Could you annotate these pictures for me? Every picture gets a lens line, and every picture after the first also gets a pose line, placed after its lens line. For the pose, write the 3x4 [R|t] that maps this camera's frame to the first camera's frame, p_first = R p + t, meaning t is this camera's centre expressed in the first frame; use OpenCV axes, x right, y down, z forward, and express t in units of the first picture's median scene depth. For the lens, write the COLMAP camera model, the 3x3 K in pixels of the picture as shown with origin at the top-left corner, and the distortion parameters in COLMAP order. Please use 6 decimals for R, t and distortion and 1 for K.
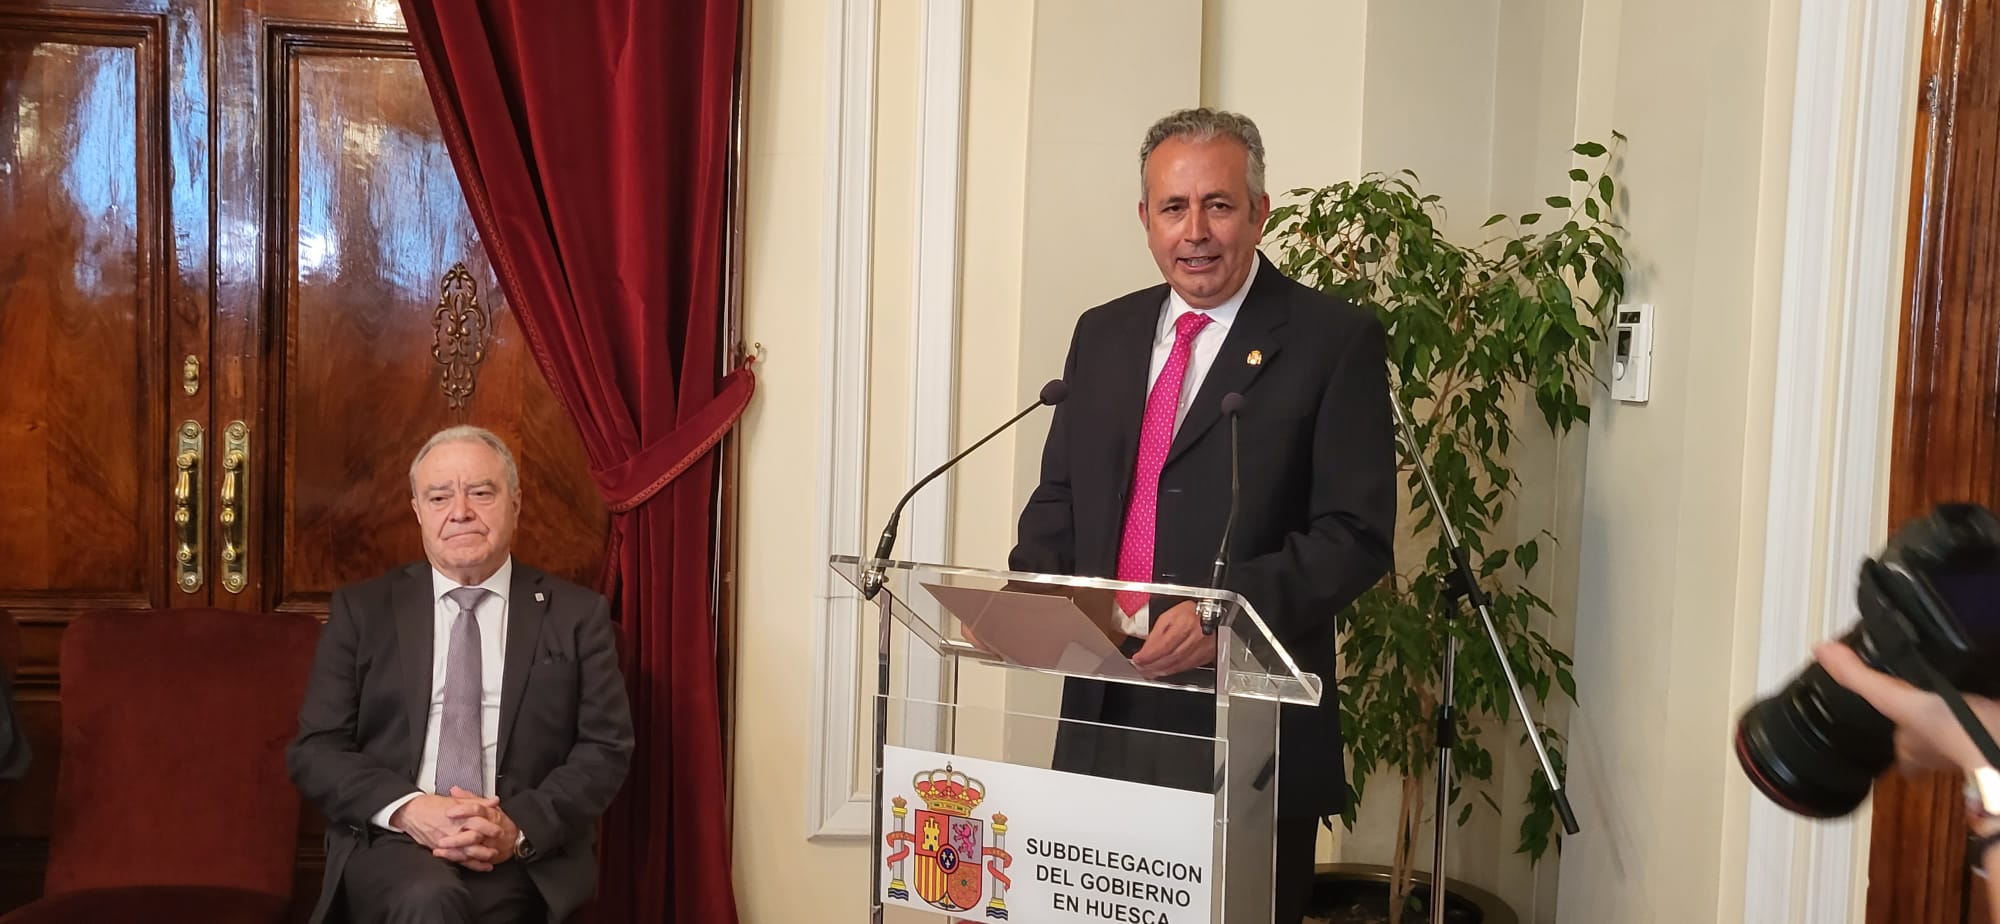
lens RADIAL K [[1826.4, 0, 1021.7], [0, 1826.4, 440.5], [0, 0, 1]] dist [0.040724, 0.000000]
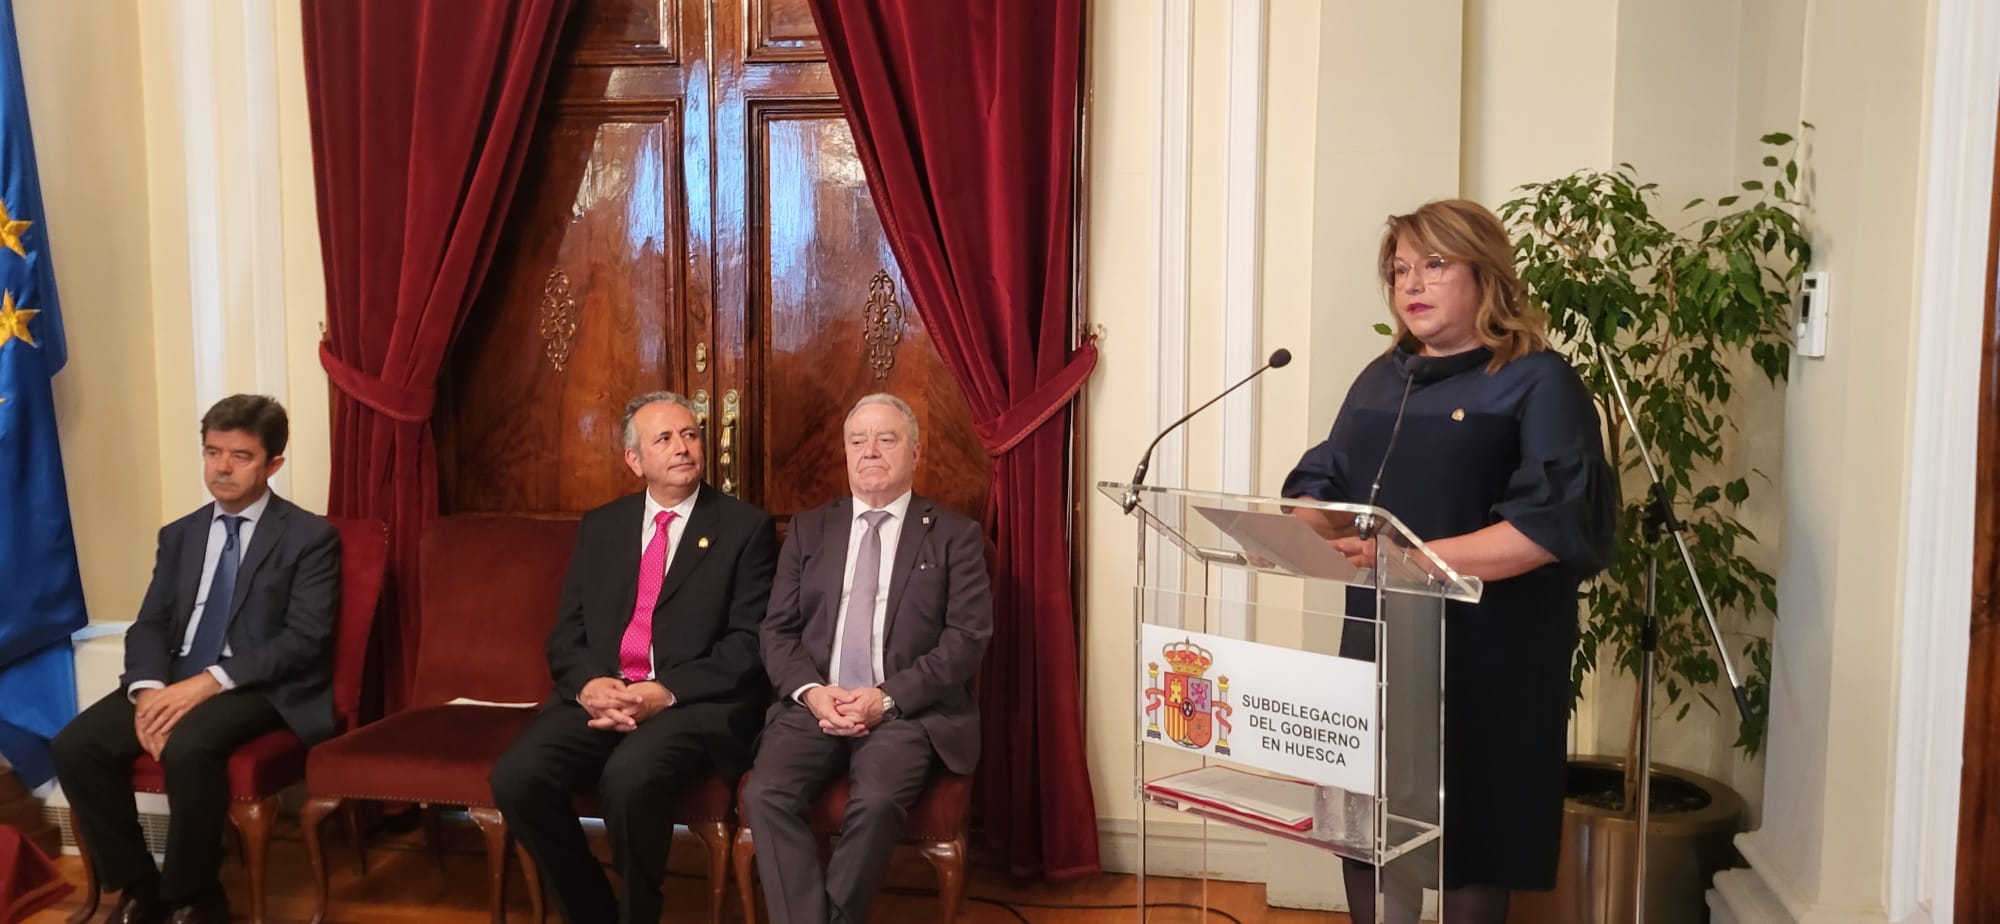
lens RADIAL K [[1627.8, 0, 995.7], [0, 1627.8, 421.3], [0, 0, 1]] dist [0.063240, -0.018893]
pose [[0.960985, -0.007769, -0.276491, 0.104507], [0.010514, 0.999909, 0.008447, 0.004724], [0.276400, -0.011024, 0.960979, -0.121446]]
